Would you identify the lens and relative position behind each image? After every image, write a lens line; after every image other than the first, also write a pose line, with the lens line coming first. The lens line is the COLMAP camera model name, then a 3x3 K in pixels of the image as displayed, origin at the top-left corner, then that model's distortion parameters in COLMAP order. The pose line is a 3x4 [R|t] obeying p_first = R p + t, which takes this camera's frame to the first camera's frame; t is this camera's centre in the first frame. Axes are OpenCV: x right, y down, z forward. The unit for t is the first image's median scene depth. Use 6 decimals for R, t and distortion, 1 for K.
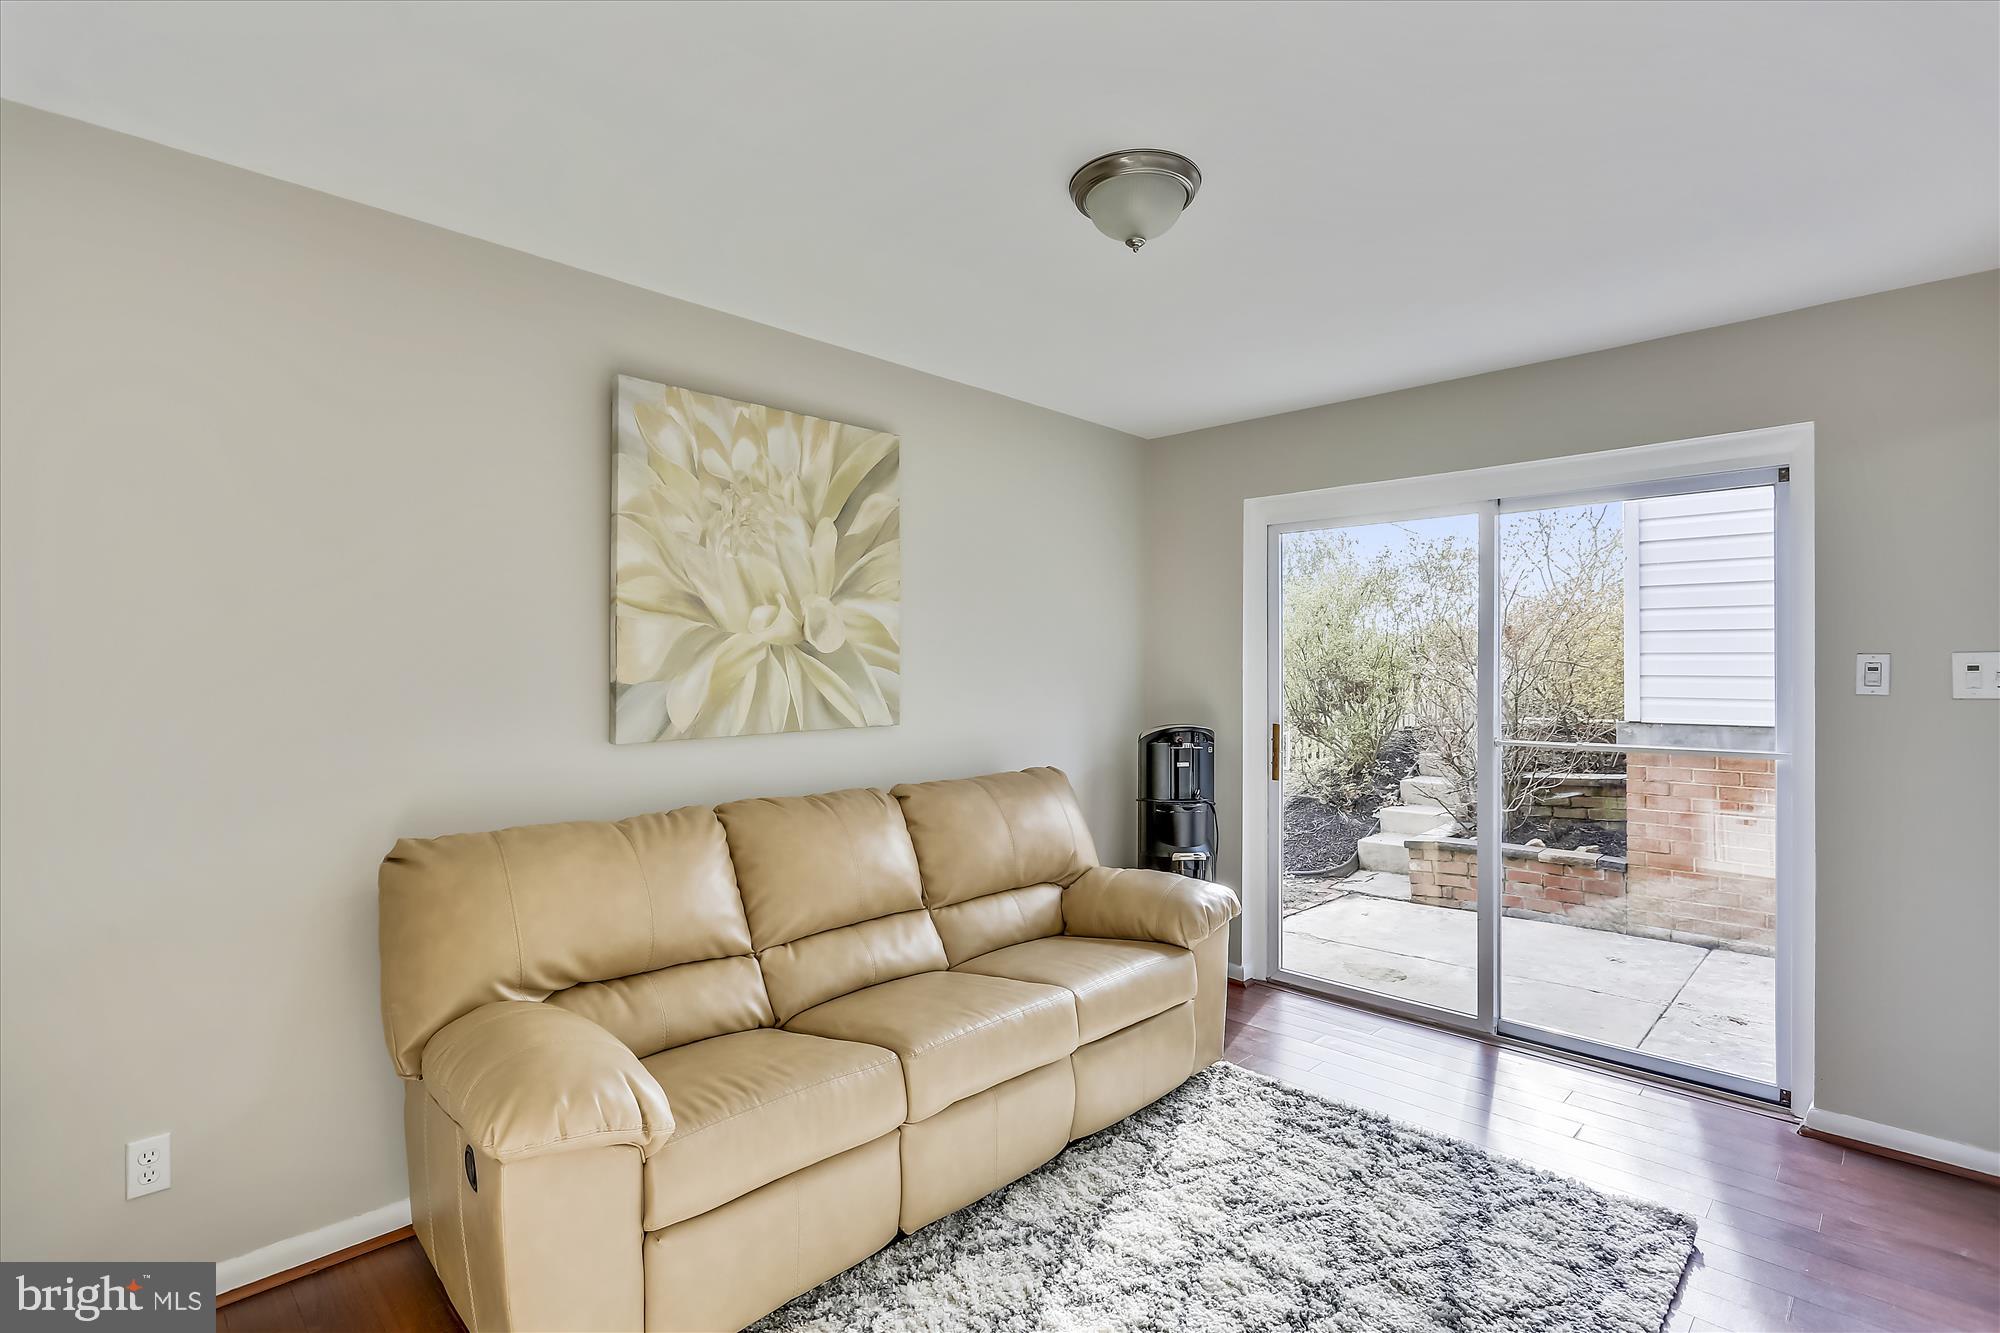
lens RADIAL K [[949.6, 0, 1008.1], [0, 949.6, 670.1], [0, 0, 1]] dist [-0.001810, -0.000949]
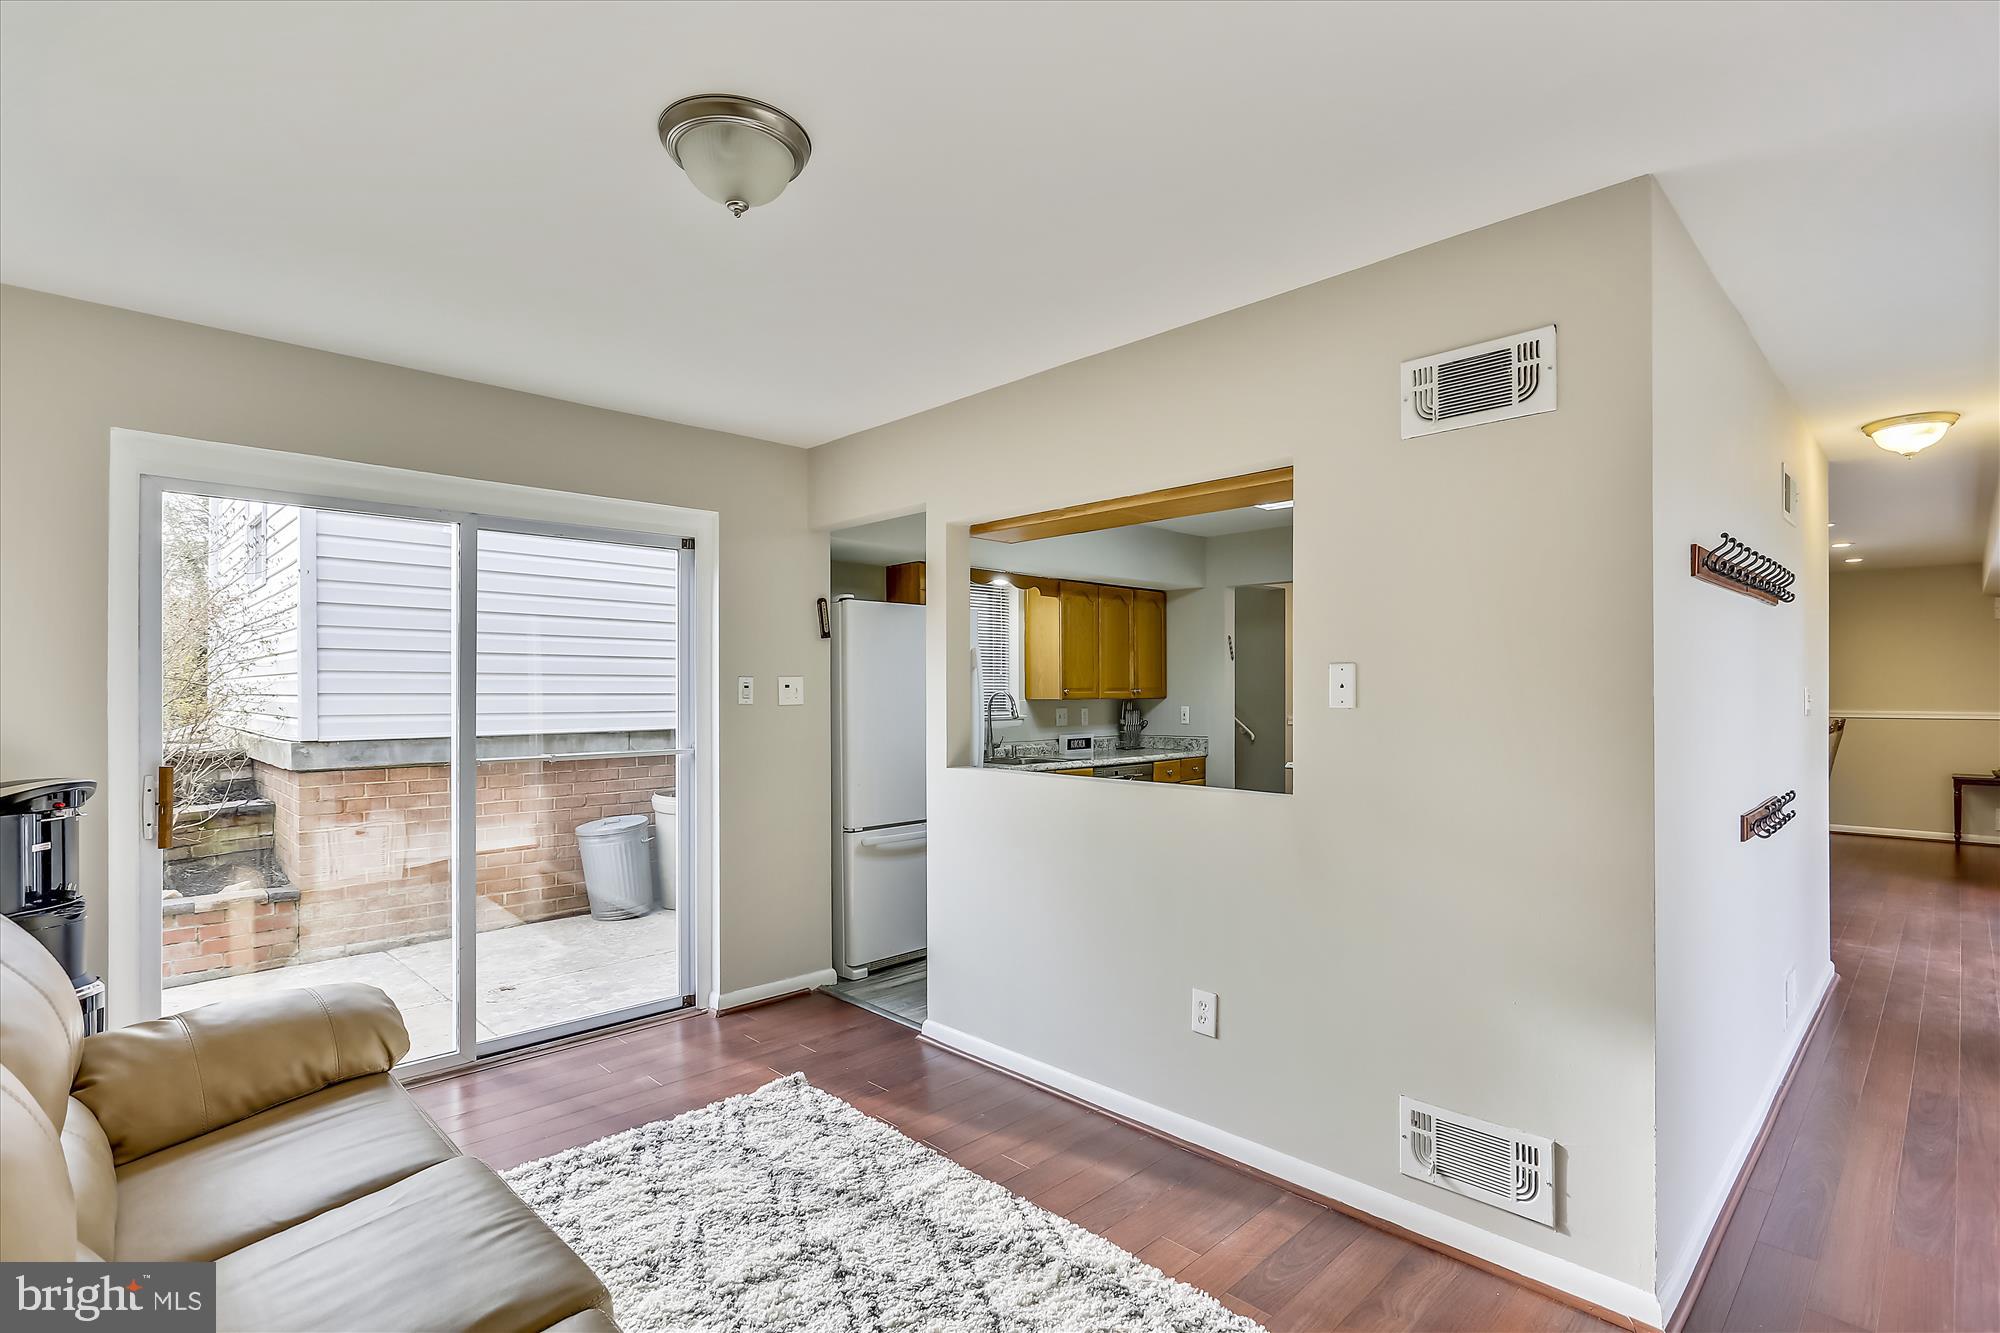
lens RADIAL K [[949.6, 0, 986.5], [0, 949.6, 704.4], [0, 0, 1]] dist [-0.001810, -0.000949]
pose [[0.035190, -0.020757, 0.999165, -0.555439], [0.002624, 0.999783, 0.020678, -0.003369], [-0.999377, 0.001894, 0.035236, 0.553610]]
